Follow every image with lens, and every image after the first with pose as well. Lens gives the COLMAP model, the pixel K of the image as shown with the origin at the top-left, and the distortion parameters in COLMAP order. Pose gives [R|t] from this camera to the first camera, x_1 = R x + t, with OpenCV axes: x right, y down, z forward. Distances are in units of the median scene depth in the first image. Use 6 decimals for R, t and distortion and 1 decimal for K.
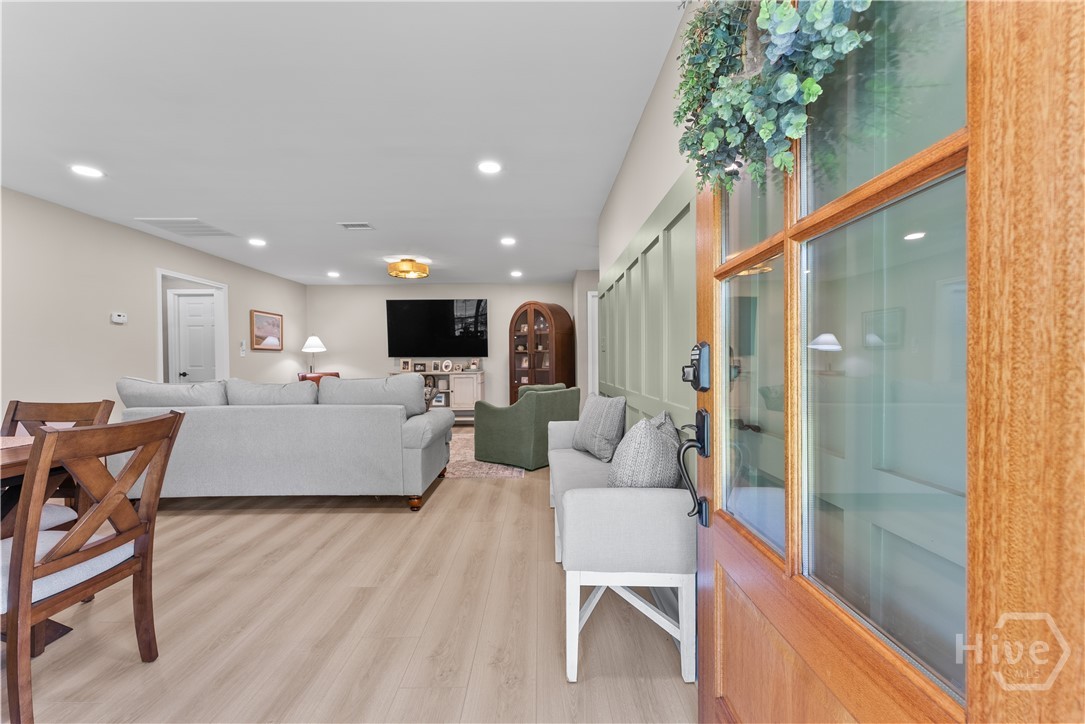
lens RADIAL K [[442.8, 0, 547.1], [0, 442.8, 366.0], [0, 0, 1]] dist [0.000043, -0.001768]
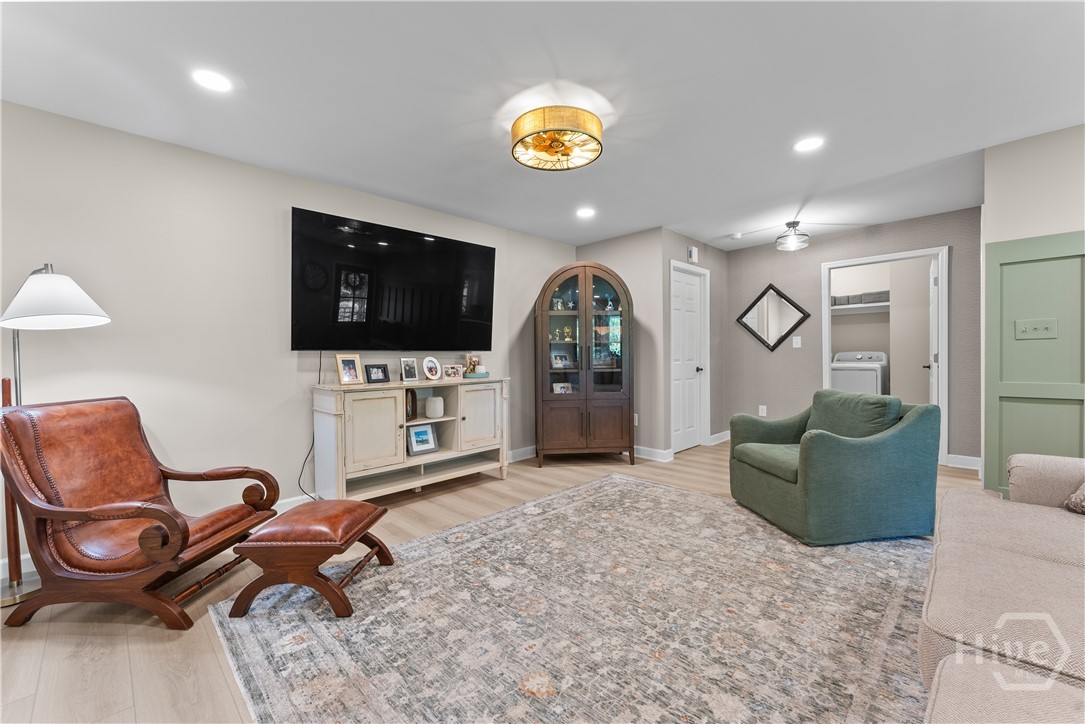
lens RADIAL K [[442.8, 0, 544.9], [0, 442.8, 362.8], [0, 0, 1]] dist [0.000043, -0.001768]
pose [[0.693880, -0.015599, 0.719921, -0.502629], [0.018196, 0.999826, 0.004126, -0.006347], [-0.719860, 0.010237, 0.694043, 0.571786]]
